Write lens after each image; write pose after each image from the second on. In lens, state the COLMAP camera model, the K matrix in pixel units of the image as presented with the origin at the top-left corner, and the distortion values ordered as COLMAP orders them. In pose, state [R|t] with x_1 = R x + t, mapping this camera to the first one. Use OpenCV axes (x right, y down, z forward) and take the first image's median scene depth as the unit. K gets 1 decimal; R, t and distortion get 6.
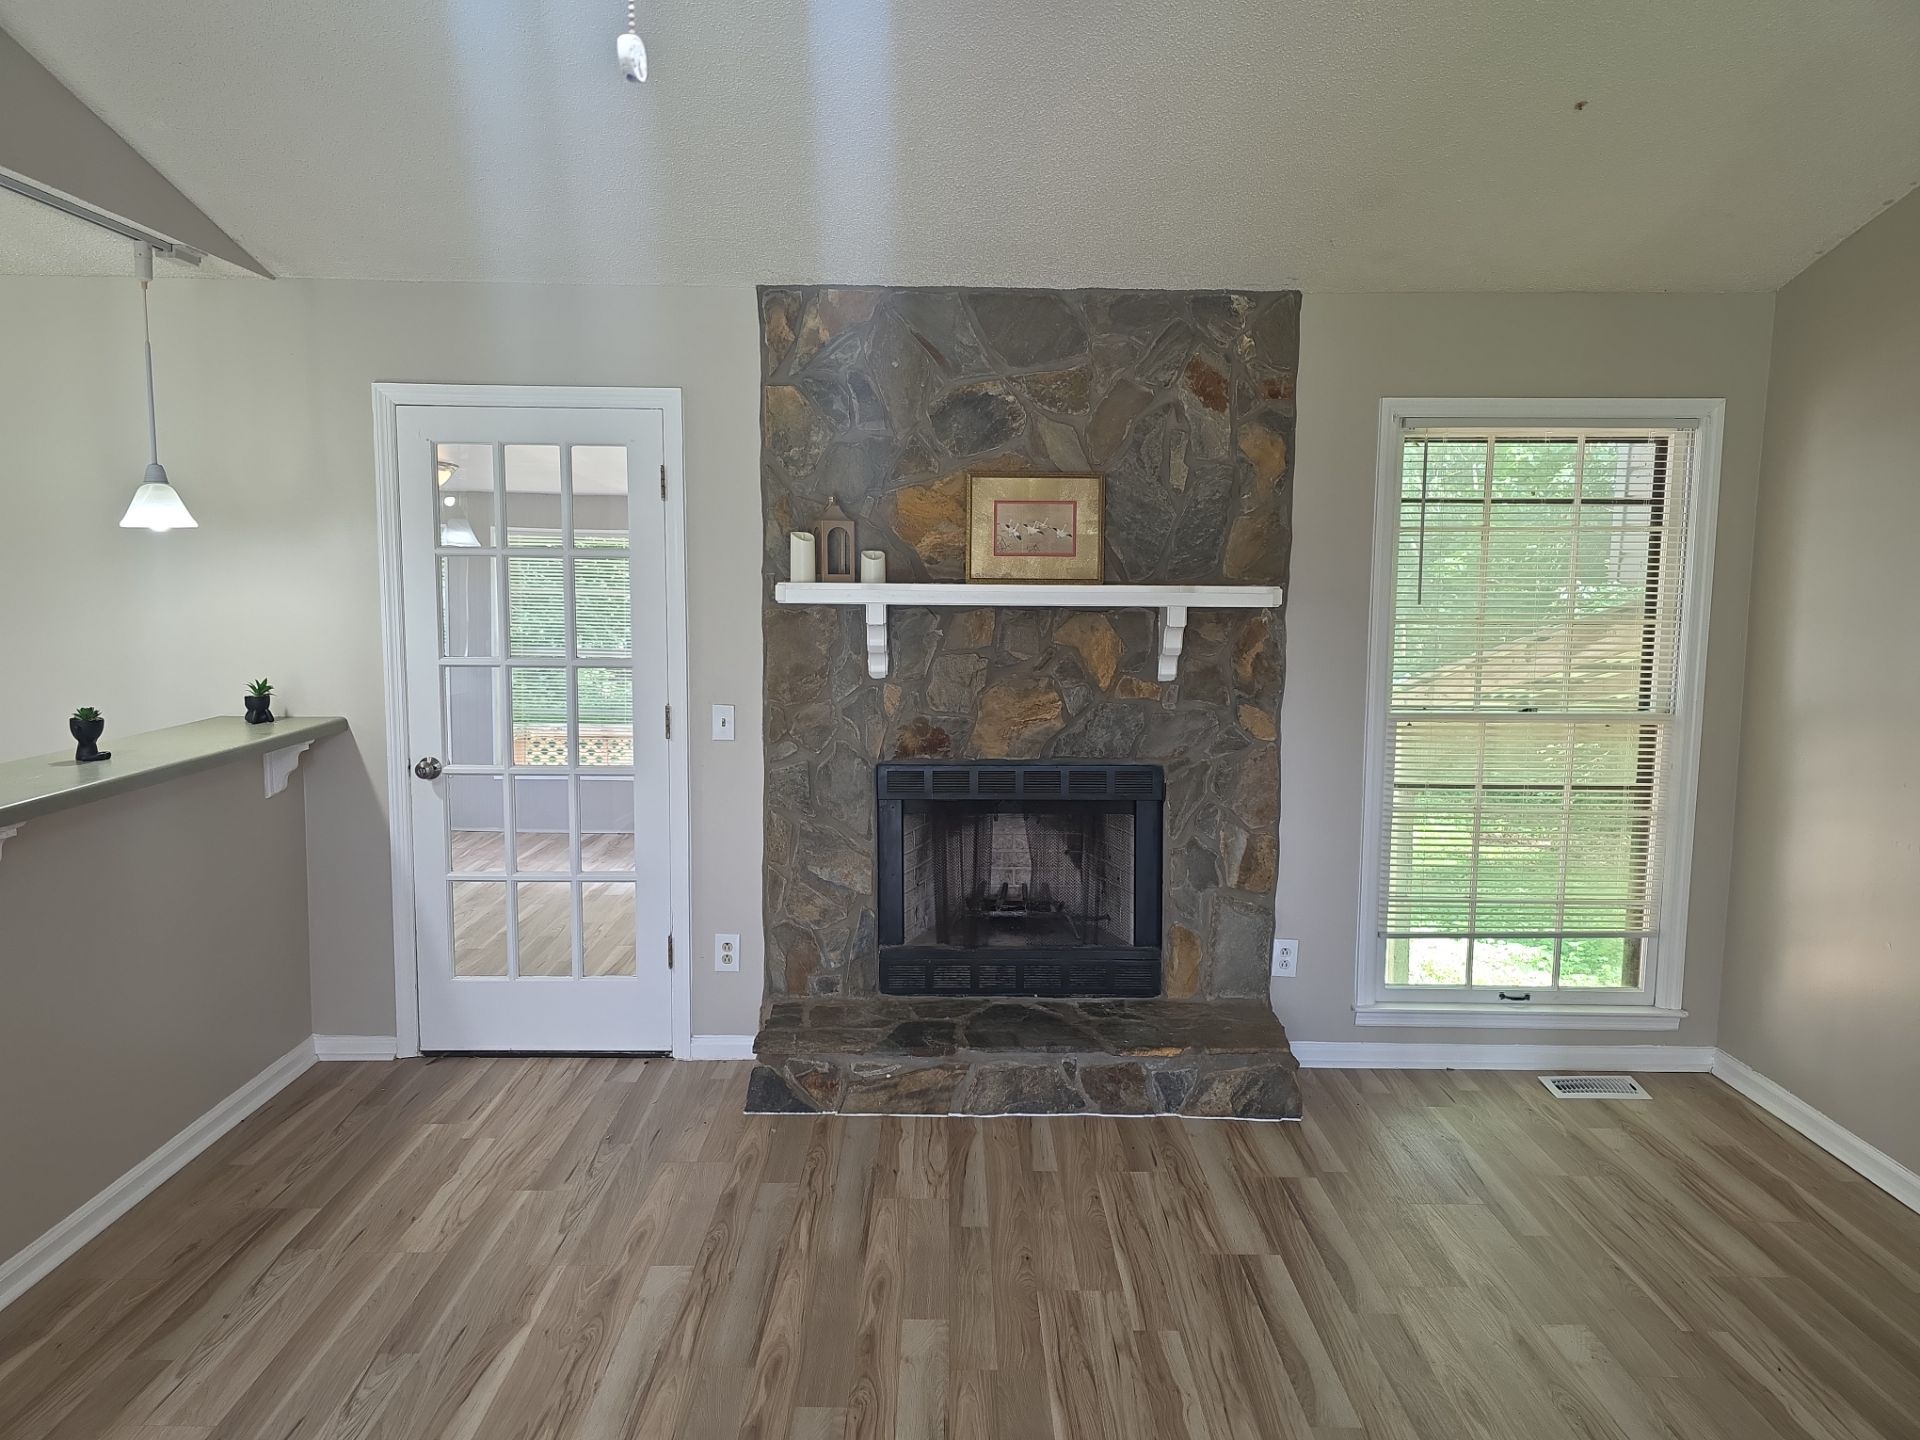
lens RADIAL K [[1285.3, 0, 958.5], [0, 1285.3, 713.0], [0, 0, 1]] dist [0.075963, -0.090212]
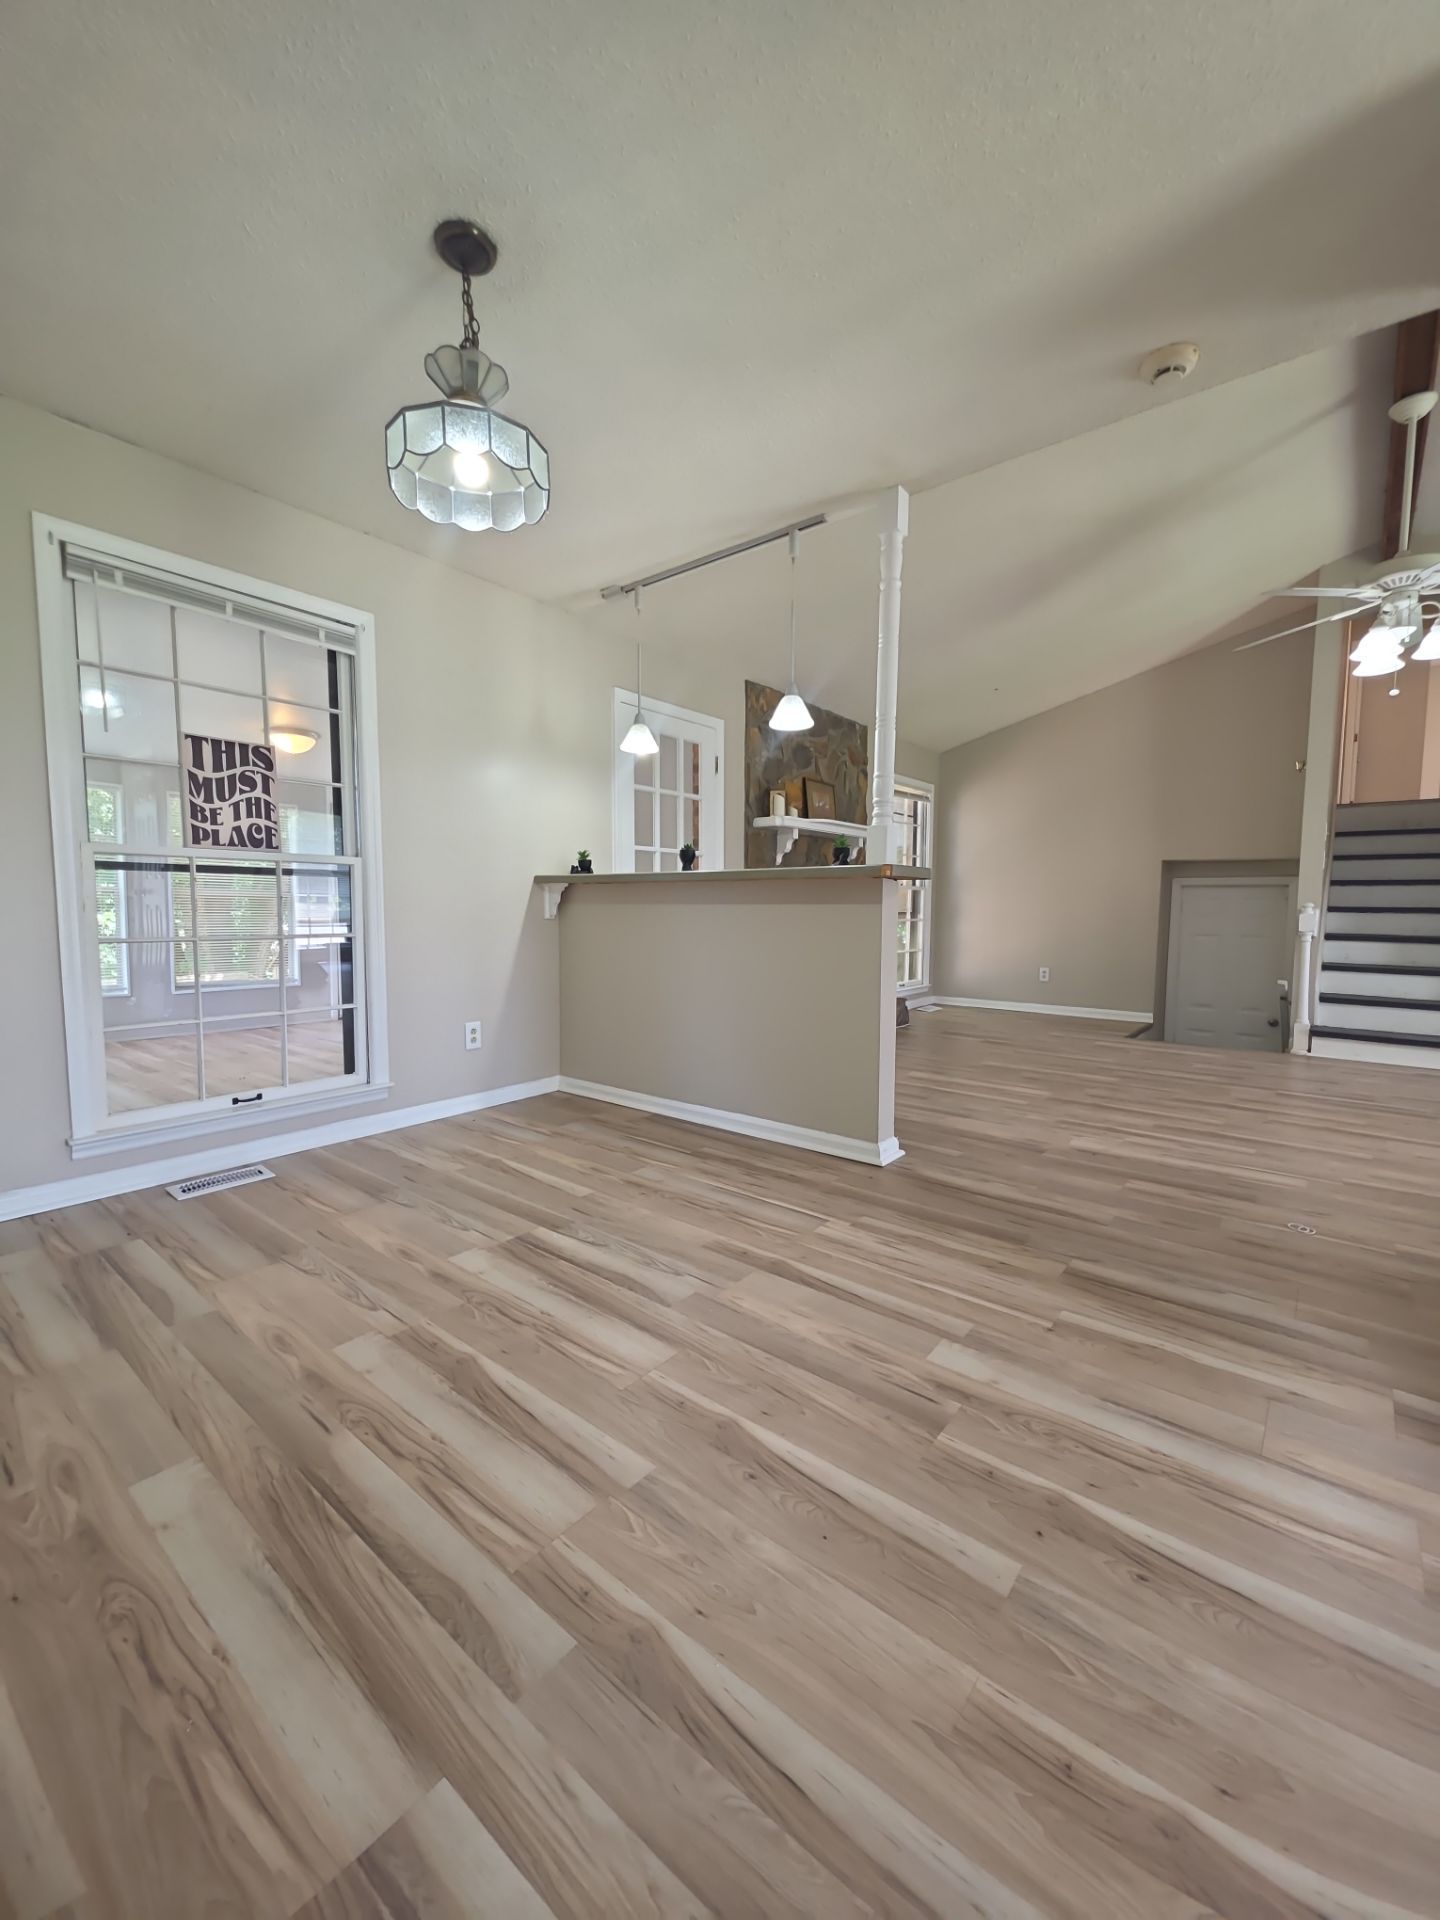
lens RADIAL K [[759.3, 0, 729.1], [0, 759.3, 965.8], [0, 0, 1]] dist [0.008744, -0.005738]
pose [[0.630747, -0.068178, 0.772988, -1.173662], [0.090781, 0.995776, 0.013752, 0.125007], [-0.770660, 0.061498, 0.634272, 0.242149]]
